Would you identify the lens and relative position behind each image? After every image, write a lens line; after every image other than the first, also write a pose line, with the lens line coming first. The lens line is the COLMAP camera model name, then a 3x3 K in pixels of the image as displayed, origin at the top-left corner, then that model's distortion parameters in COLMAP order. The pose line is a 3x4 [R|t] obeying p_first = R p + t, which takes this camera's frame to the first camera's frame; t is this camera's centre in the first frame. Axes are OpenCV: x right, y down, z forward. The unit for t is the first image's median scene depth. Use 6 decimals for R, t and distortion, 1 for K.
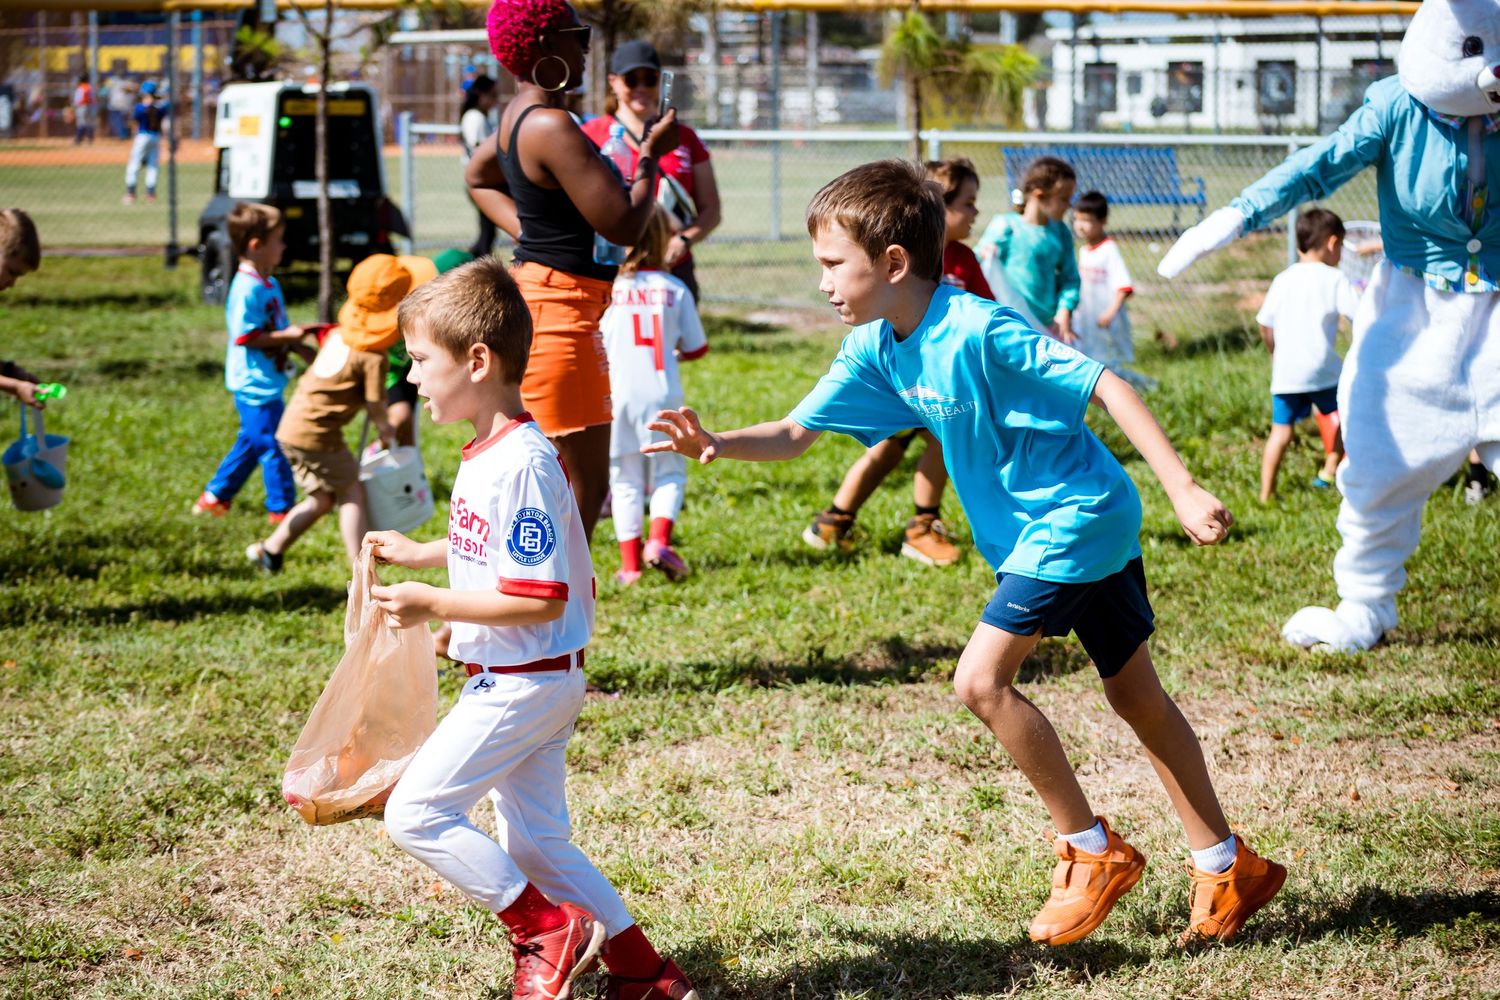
lens RADIAL K [[3447.6, 0, 742.3], [0, 3447.6, 503.6], [0, 0, 1]] dist [-0.050114, 0.000000]
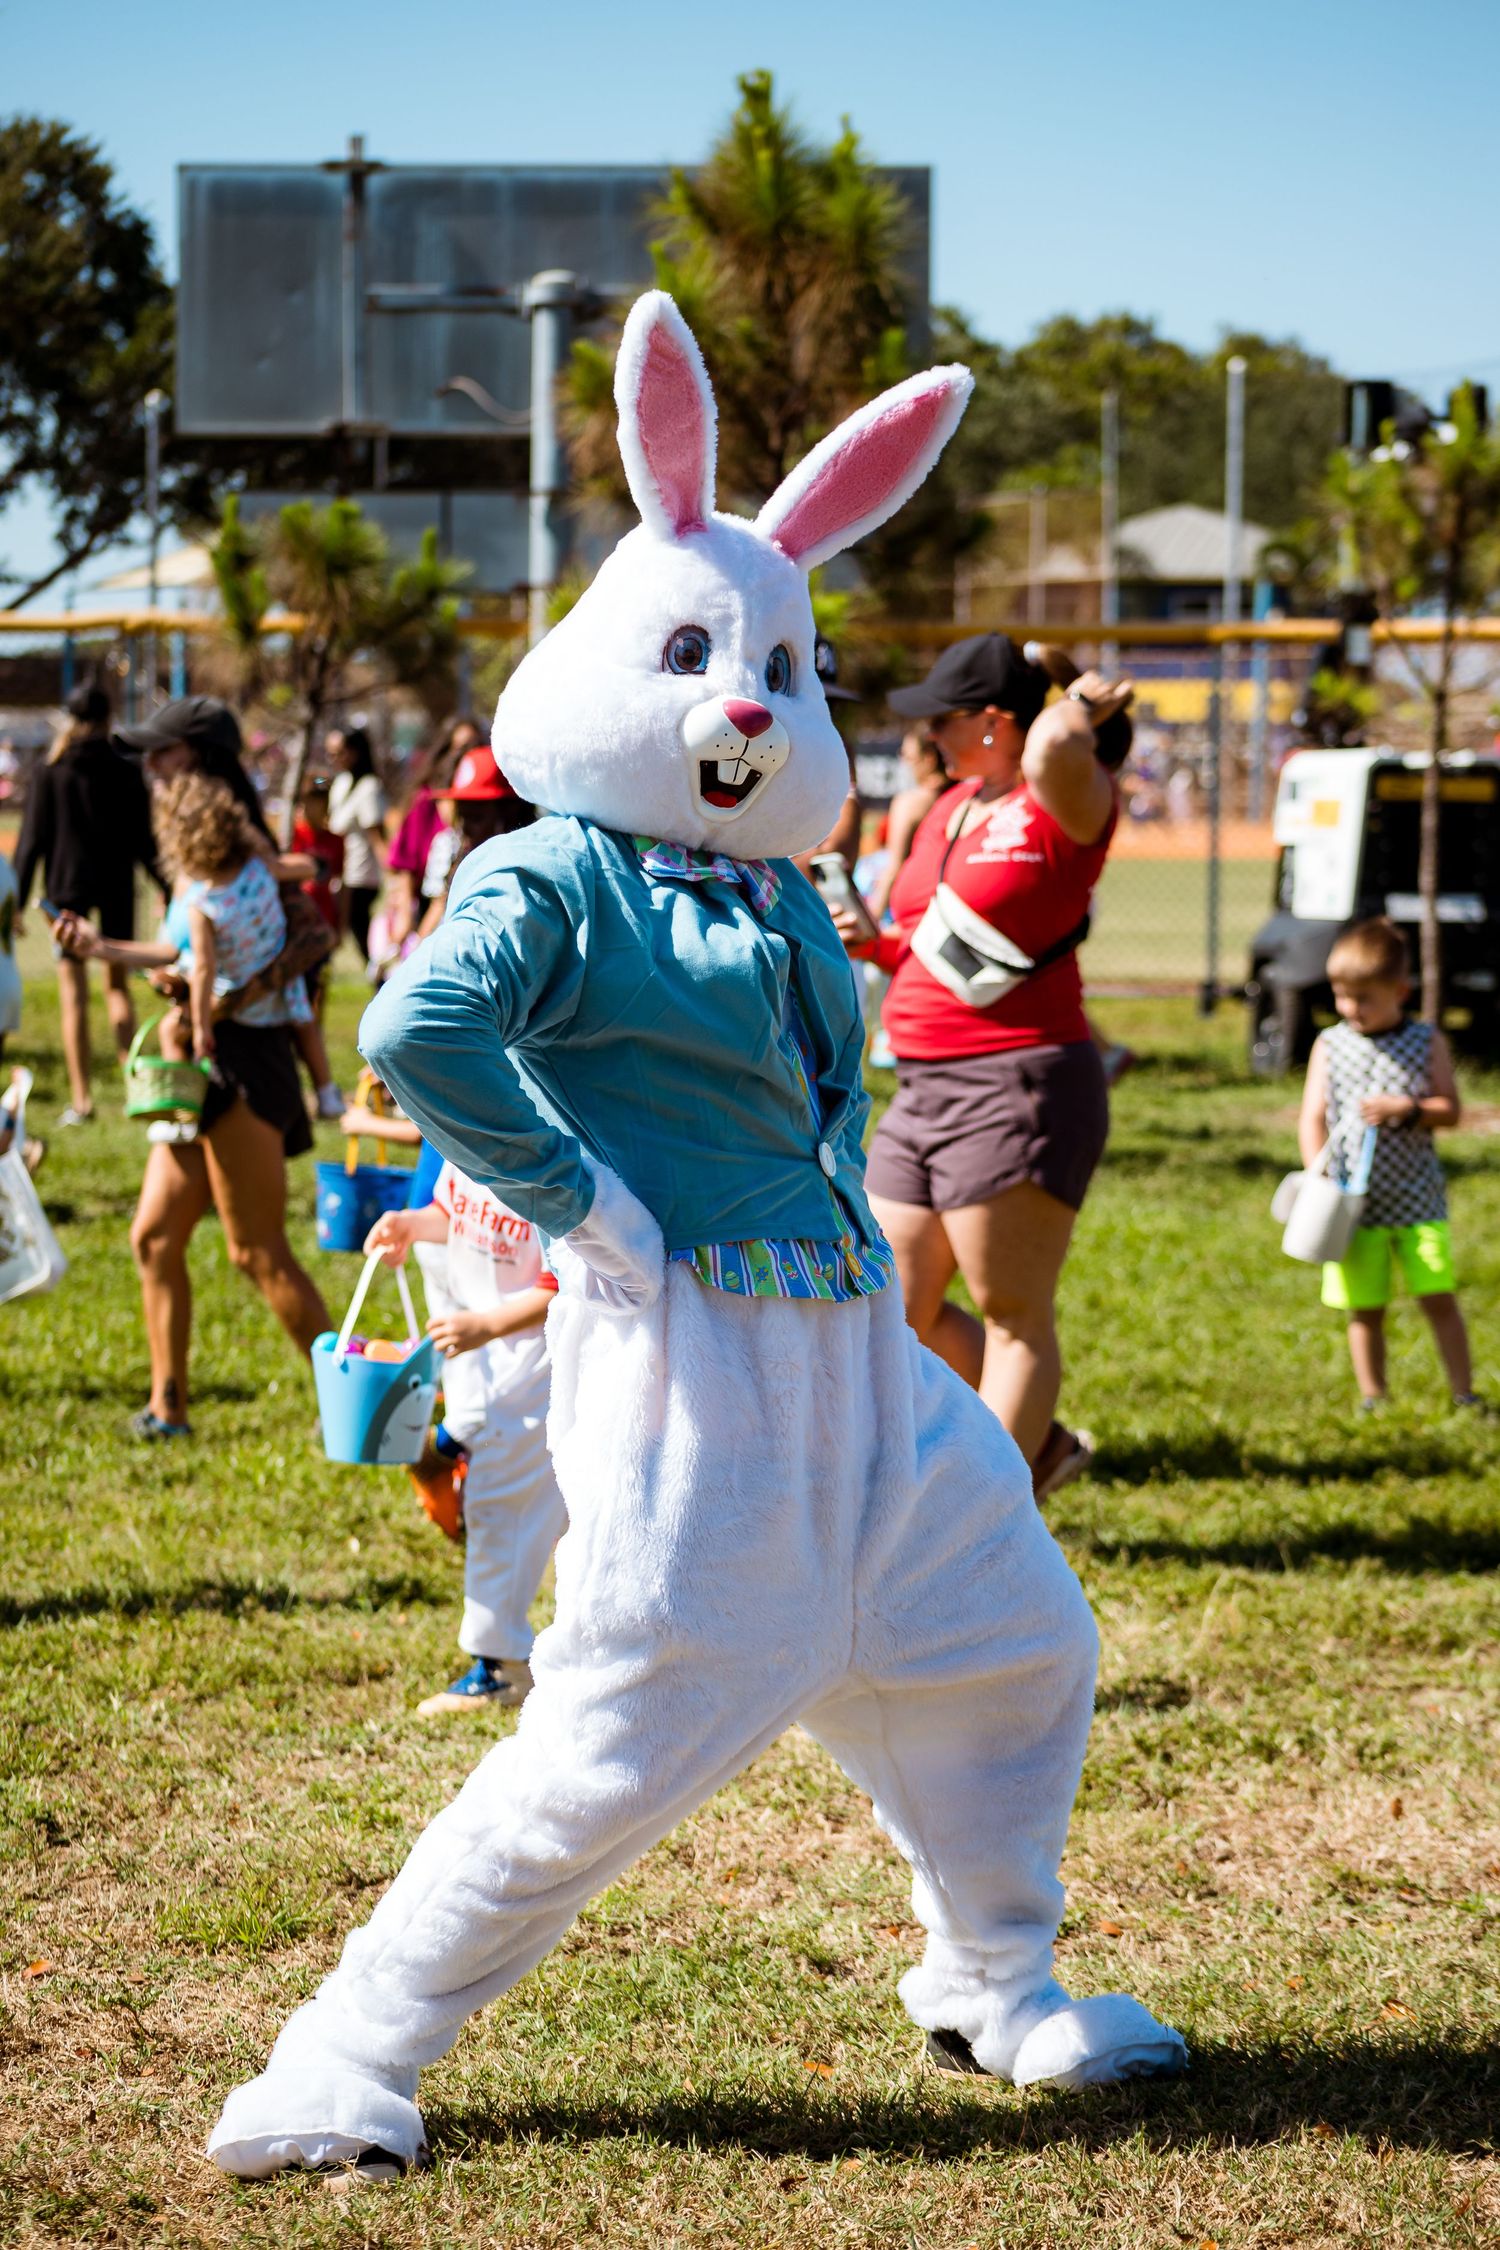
lens RADIAL K [[5171.4, 0, 746.1], [0, 5171.4, 1126.6], [0, 0, 1]] dist [-0.050114, 0.000000]
pose [[0.967862, 0.029044, -0.249798, 0.020351], [-0.040863, 0.998271, -0.042262, 0.003884], [0.248138, 0.051111, 0.967375, -0.108809]]
